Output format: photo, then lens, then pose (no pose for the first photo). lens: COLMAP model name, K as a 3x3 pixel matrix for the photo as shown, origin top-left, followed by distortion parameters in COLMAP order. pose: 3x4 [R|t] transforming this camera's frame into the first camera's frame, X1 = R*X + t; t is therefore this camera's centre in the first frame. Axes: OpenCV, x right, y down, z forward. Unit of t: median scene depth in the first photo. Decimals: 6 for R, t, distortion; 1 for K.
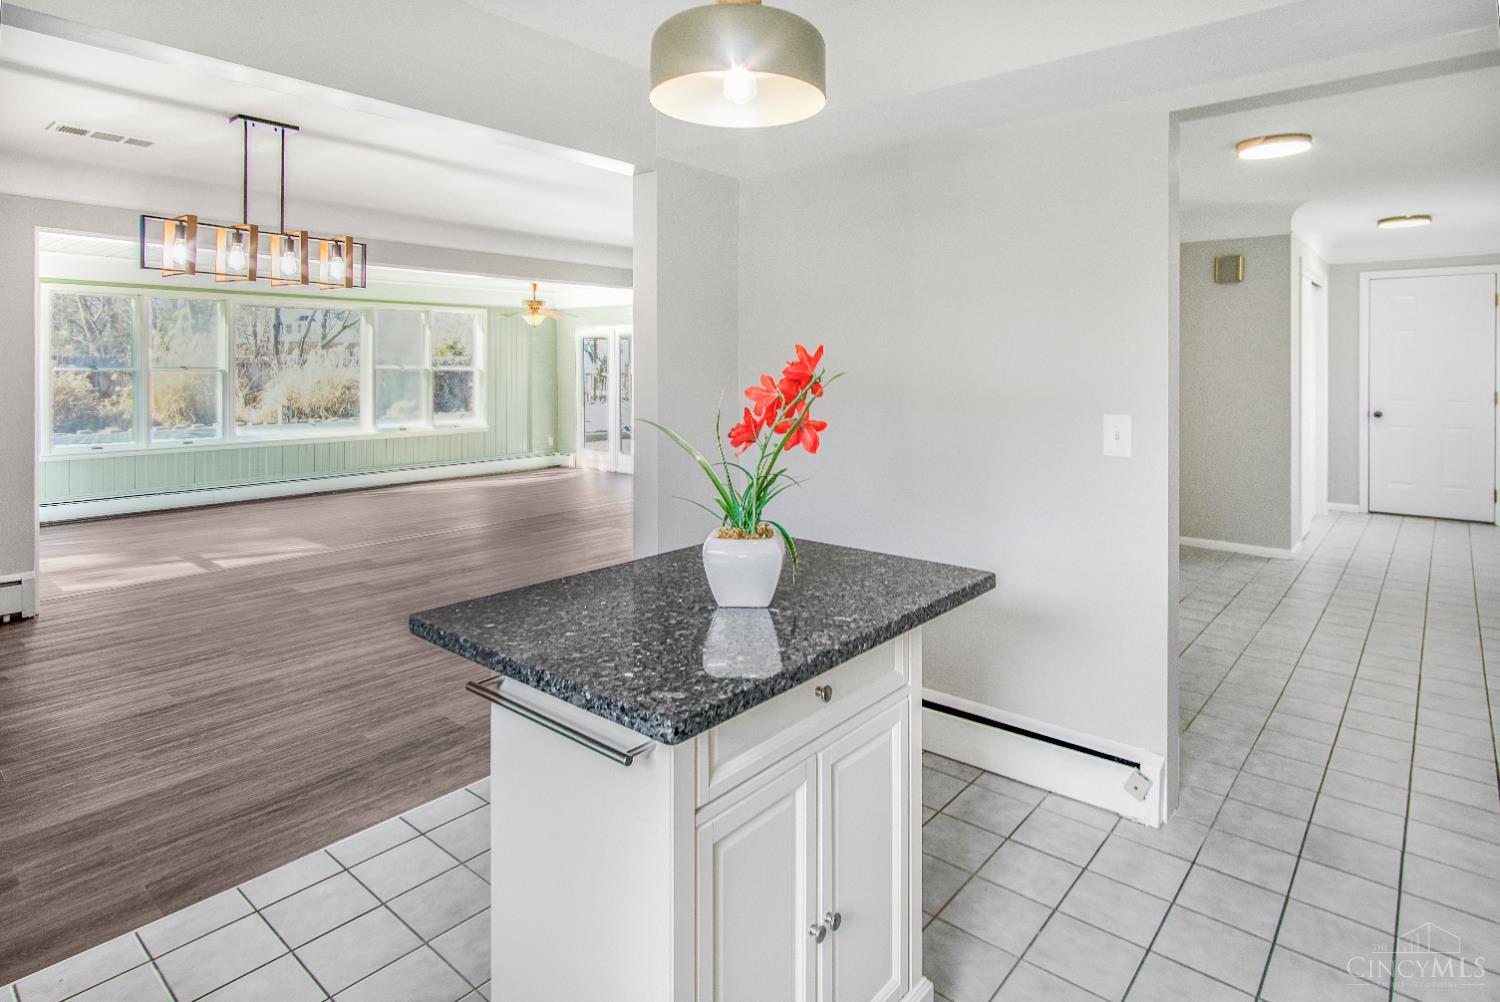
lens RADIAL K [[822.4, 0, 669.4], [0, 822.4, 351.0], [0, 0, 1]] dist [-0.030498, 0.027733]
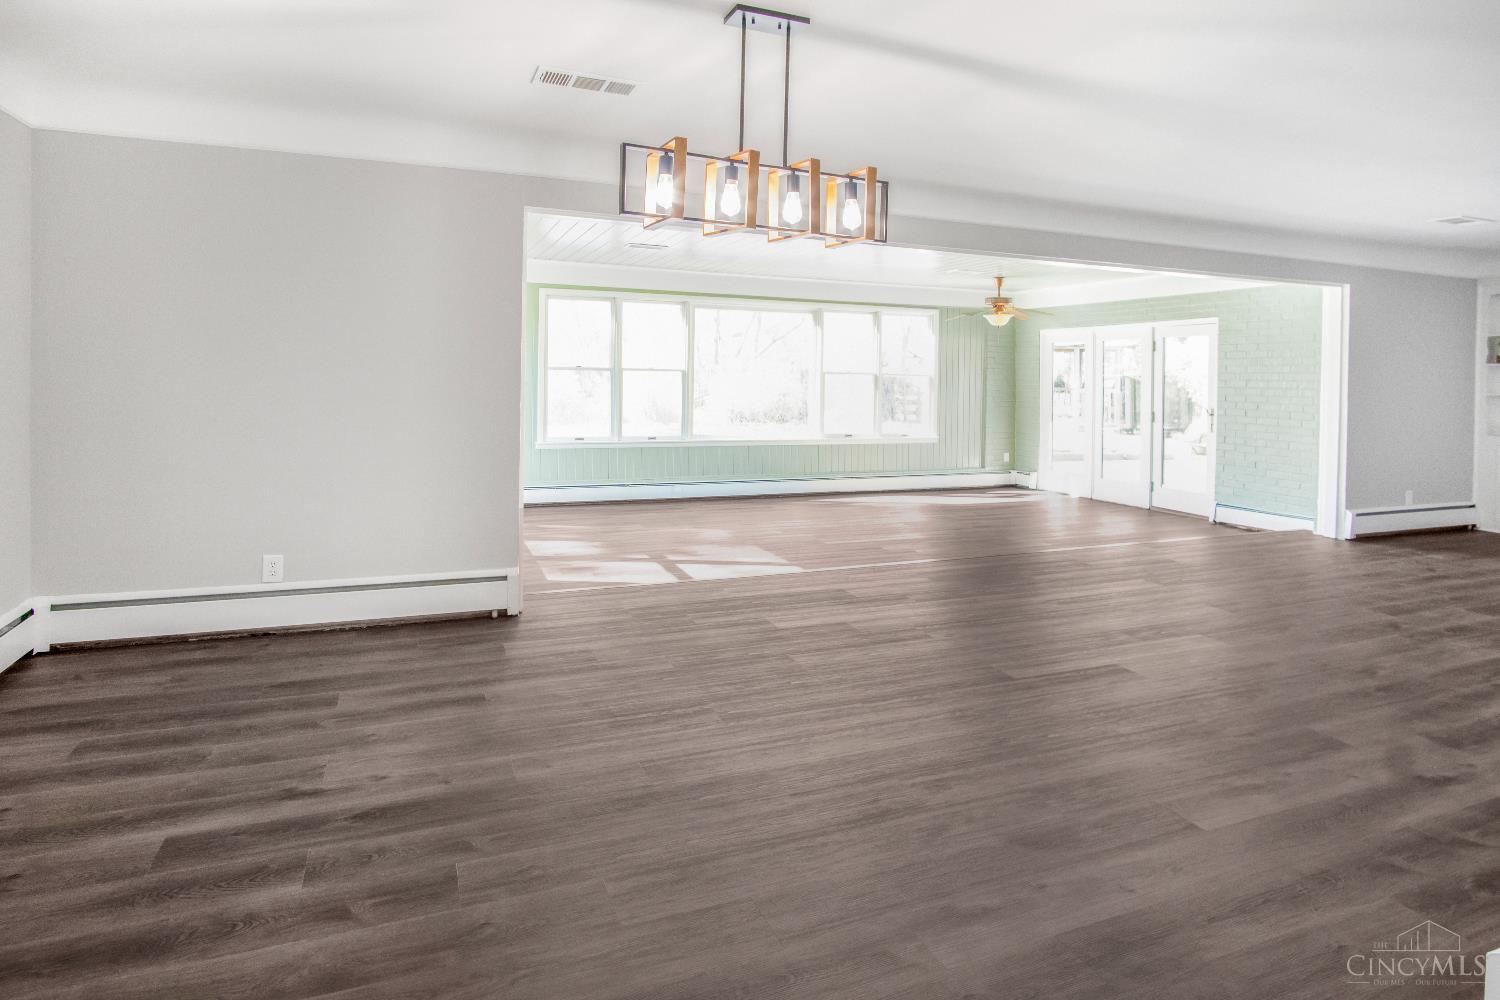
lens RADIAL K [[847.0, 0, 752.6], [0, 847.0, 364.2], [0, 0, 1]] dist [-0.004598, 0.000217]
pose [[0.915219, 0.018209, -0.402546, -0.137771], [-0.015978, 0.999833, 0.008899, 0.019909], [0.402641, -0.001712, 0.915356, 0.209466]]
